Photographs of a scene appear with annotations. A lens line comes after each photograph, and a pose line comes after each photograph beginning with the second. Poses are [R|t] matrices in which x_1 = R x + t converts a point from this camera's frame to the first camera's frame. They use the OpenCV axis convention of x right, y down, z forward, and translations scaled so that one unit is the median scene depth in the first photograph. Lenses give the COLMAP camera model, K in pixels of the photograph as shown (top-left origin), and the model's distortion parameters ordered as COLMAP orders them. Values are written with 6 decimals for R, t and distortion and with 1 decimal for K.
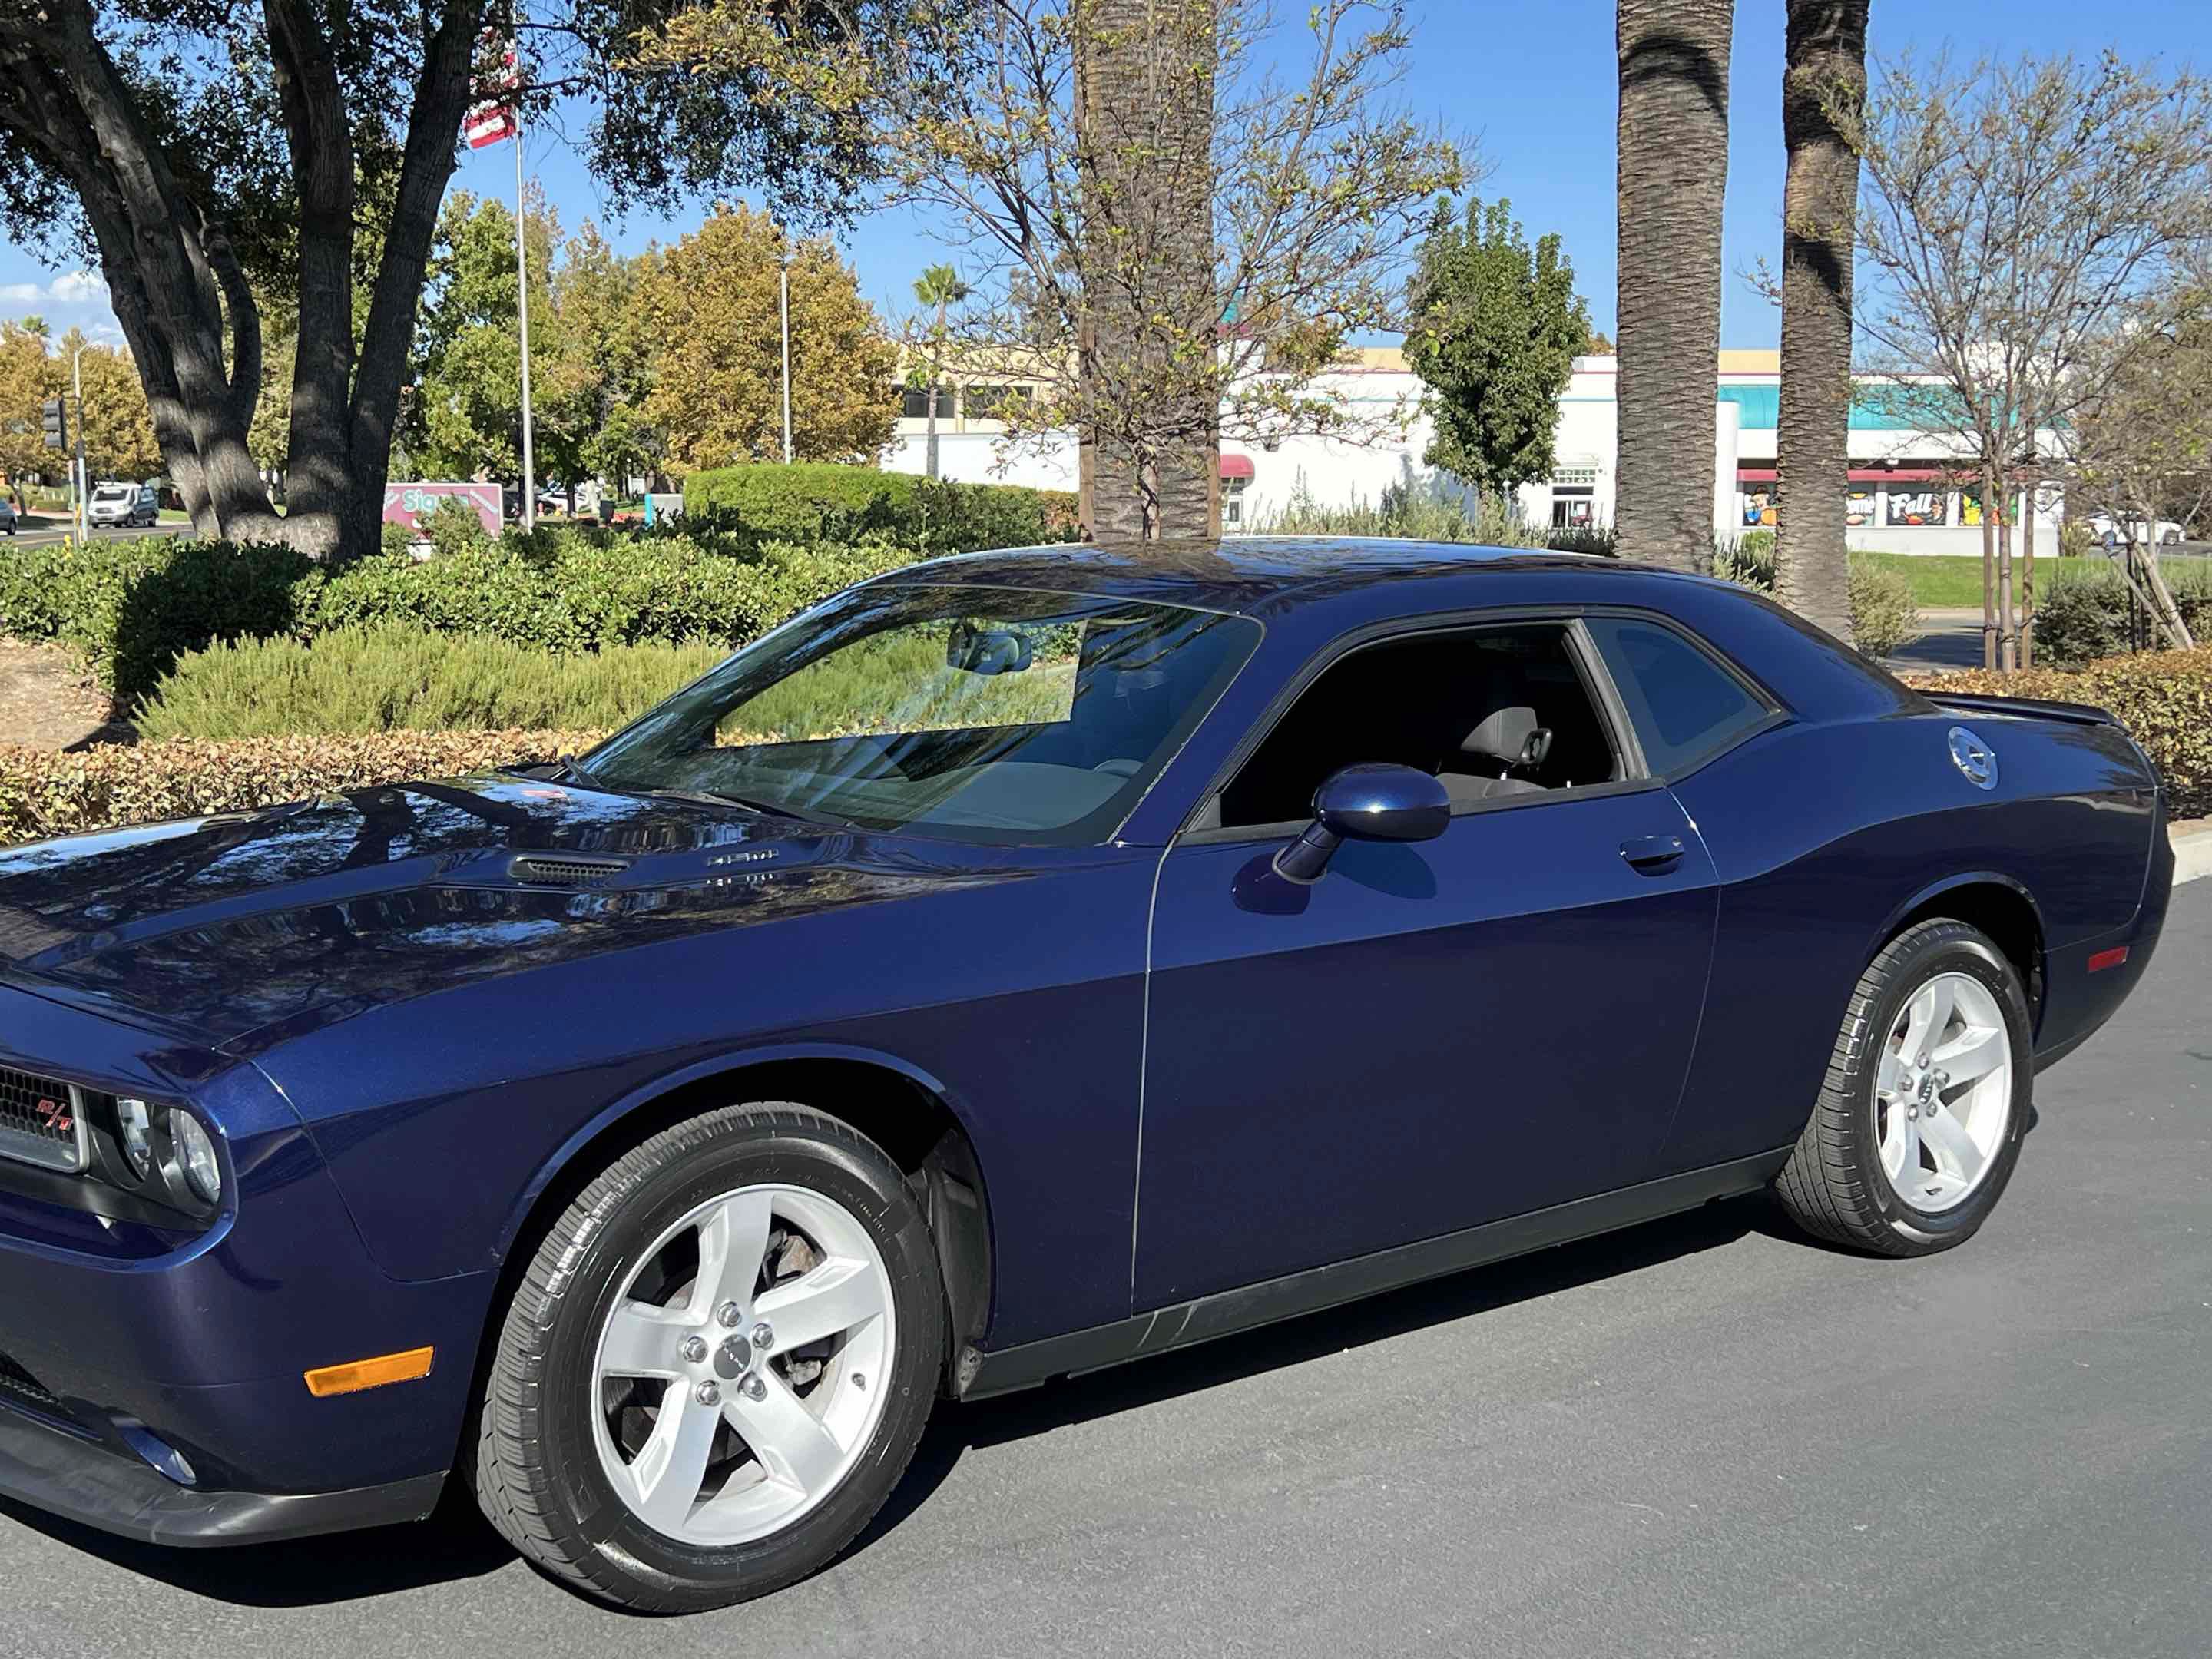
lens RADIAL K [[2766.0, 0, 1112.4], [0, 2766.0, 839.7], [0, 0, 1]] dist [0.209685, -0.665344]
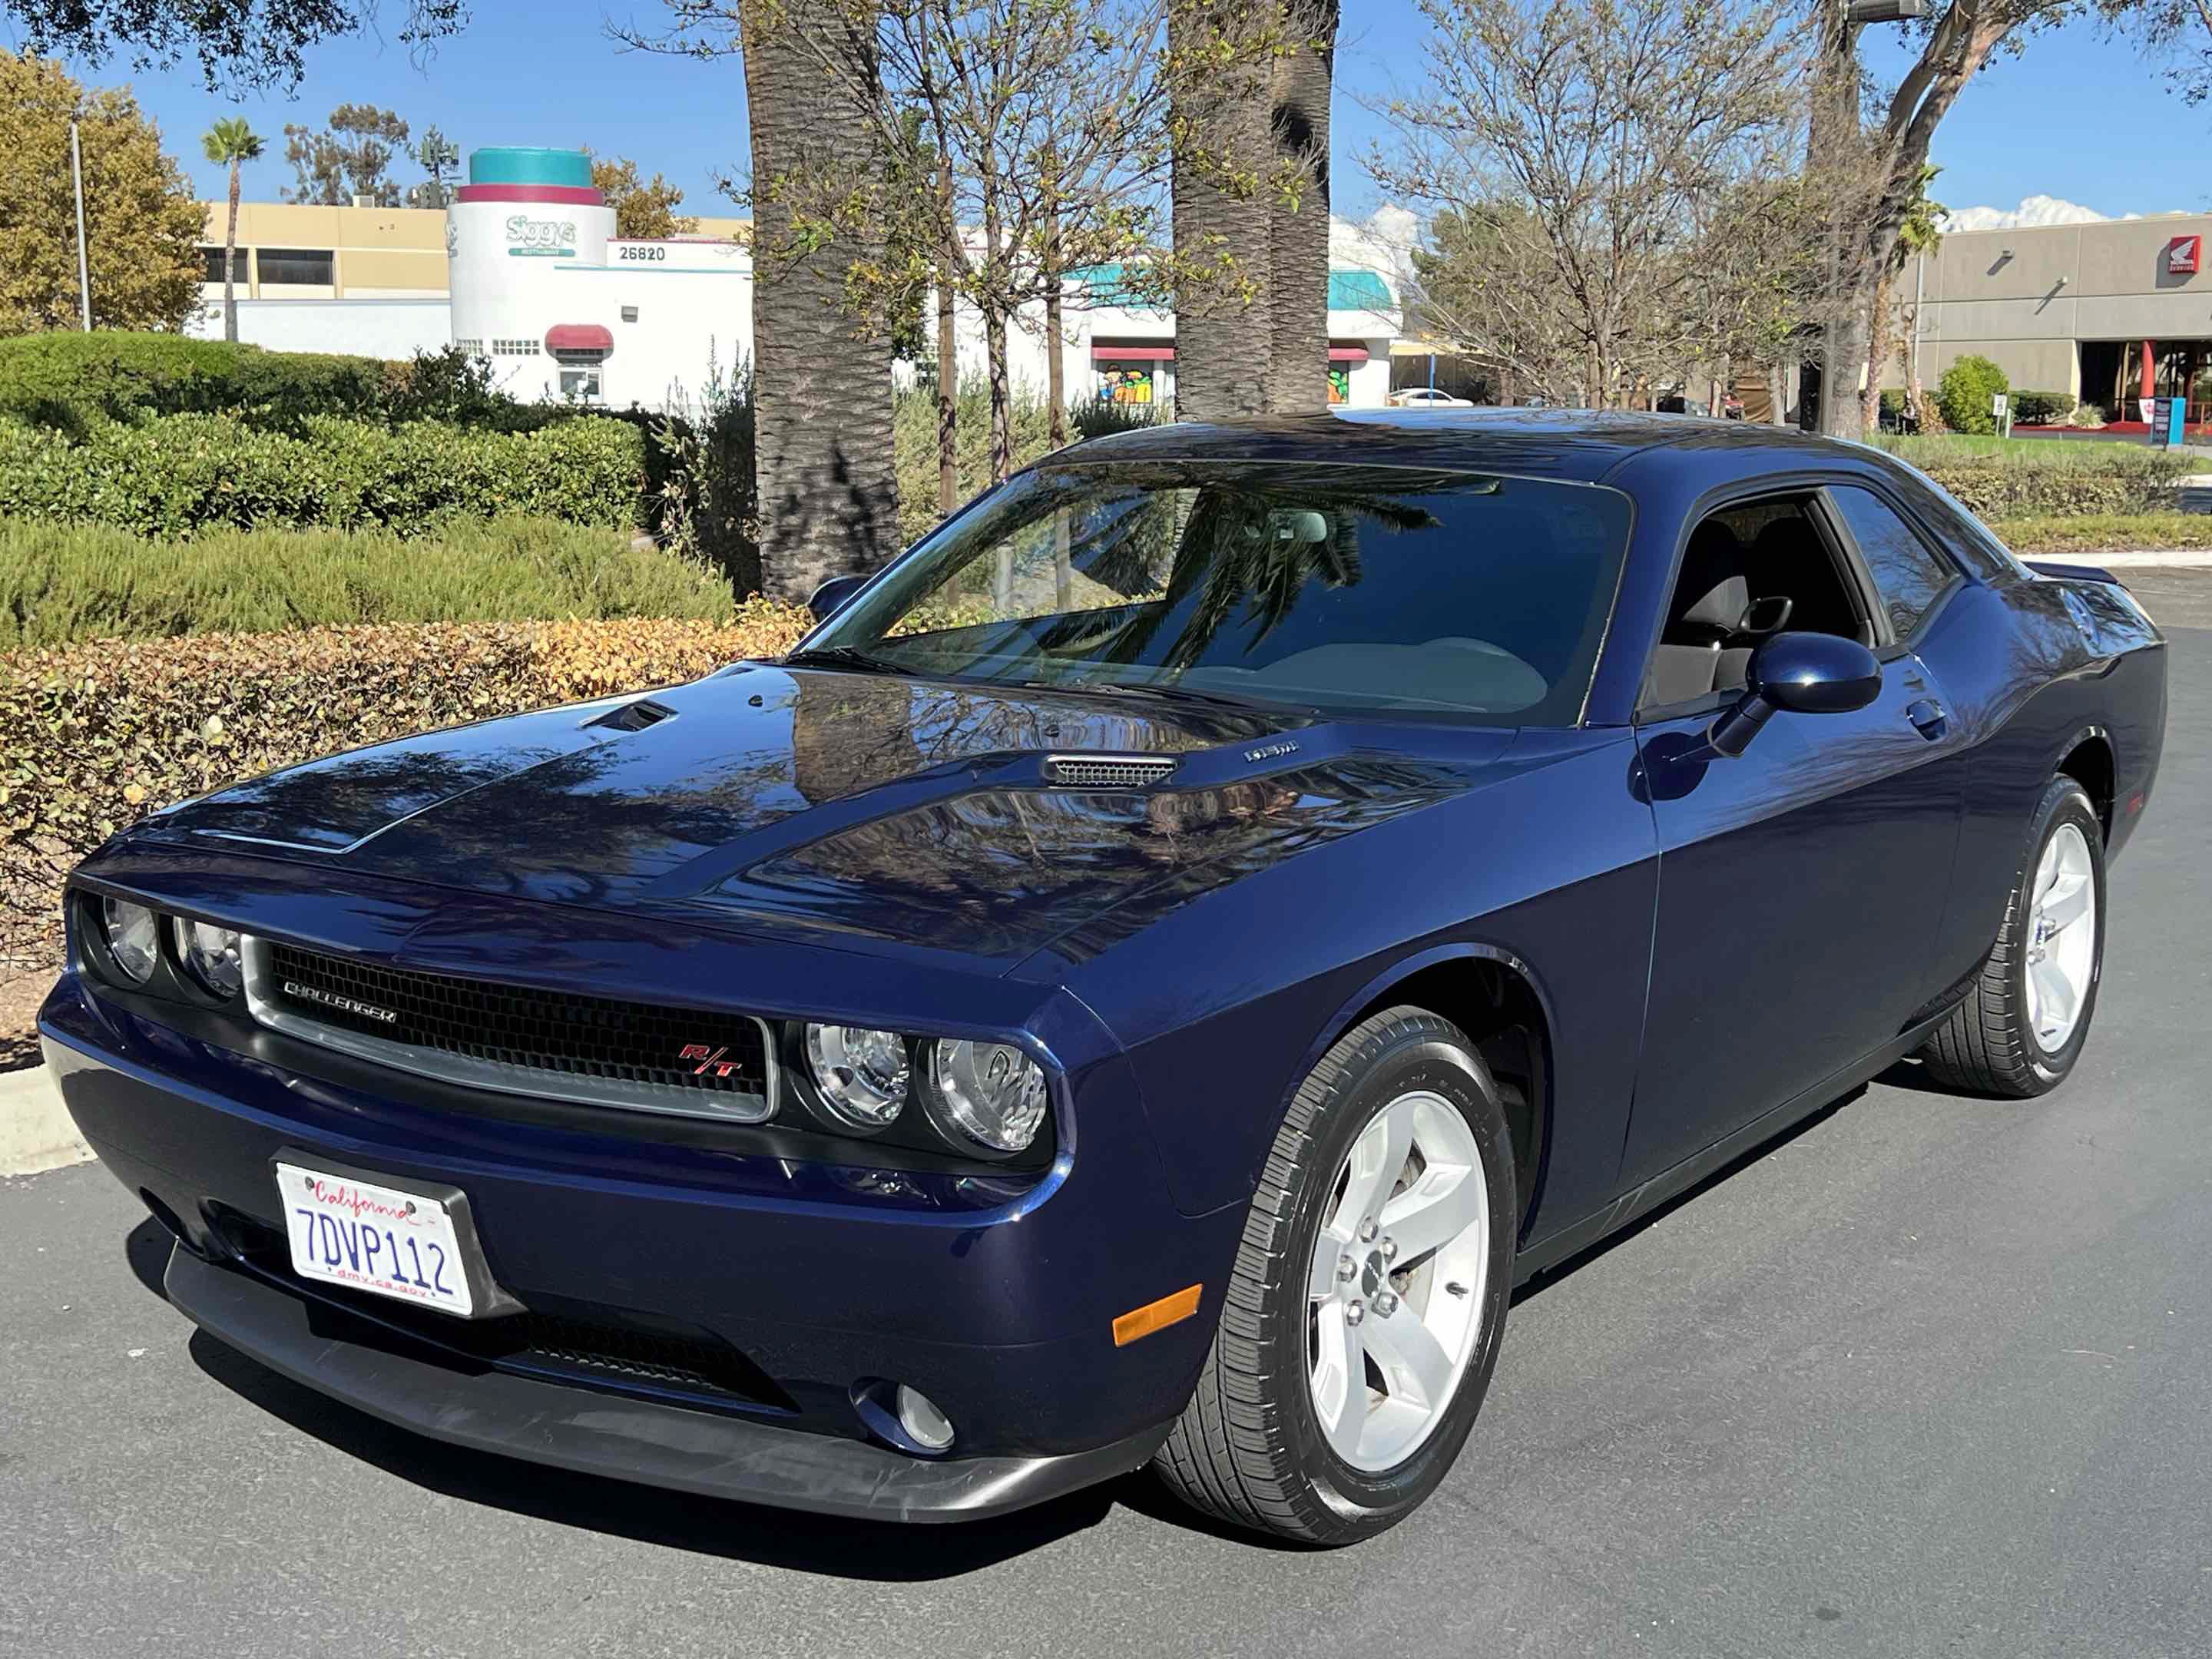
lens RADIAL K [[2766.0, 0, 1112.4], [0, 2766.0, 839.7], [0, 0, 1]] dist [0.209685, -0.665344]
pose [[0.969404, -0.040659, 0.242082, -0.094825], [0.030062, 0.998428, 0.047310, -0.002198], [-0.243625, -0.038585, 0.969102, 0.022480]]
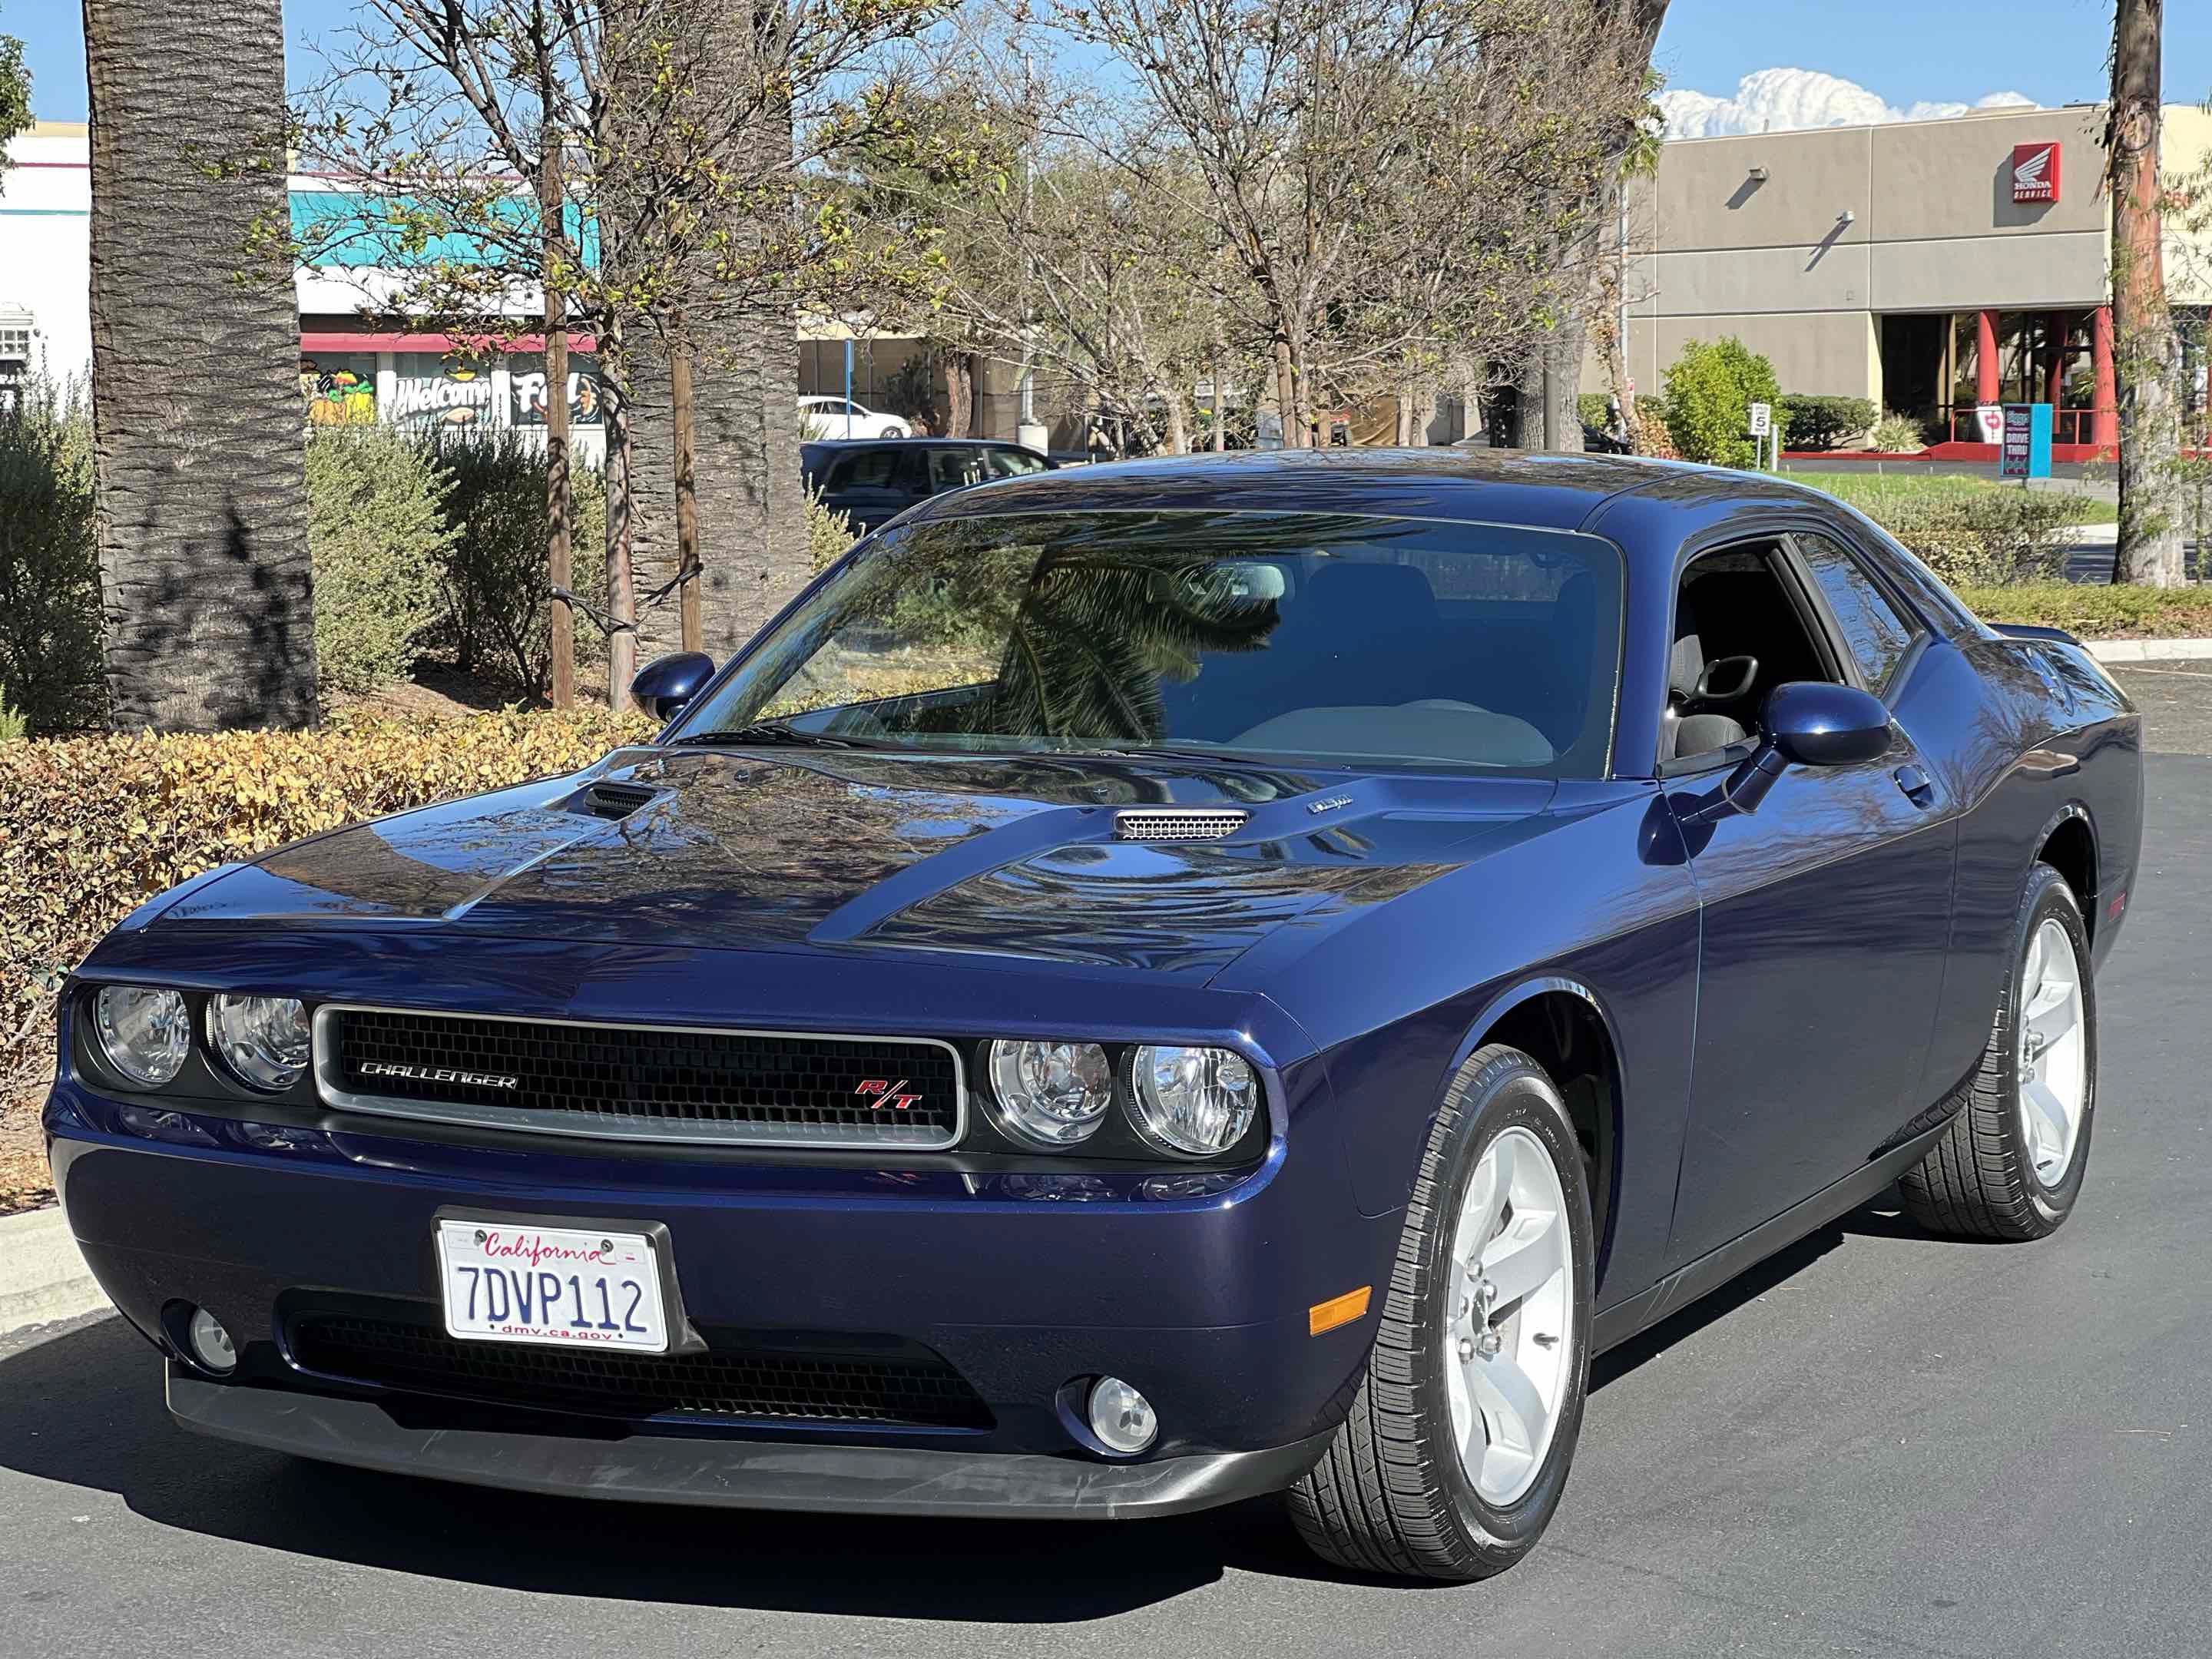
lens RADIAL K [[4933.9, 0, 1099.3], [0, 4933.9, 716.0], [0, 0, 1]] dist [0.049965, 2.612694]
pose [[0.912278, -0.039285, 0.407684, -0.198619], [0.061064, 0.997310, -0.040541, 0.009037], [-0.404994, 0.061880, 0.912223, -0.106465]]
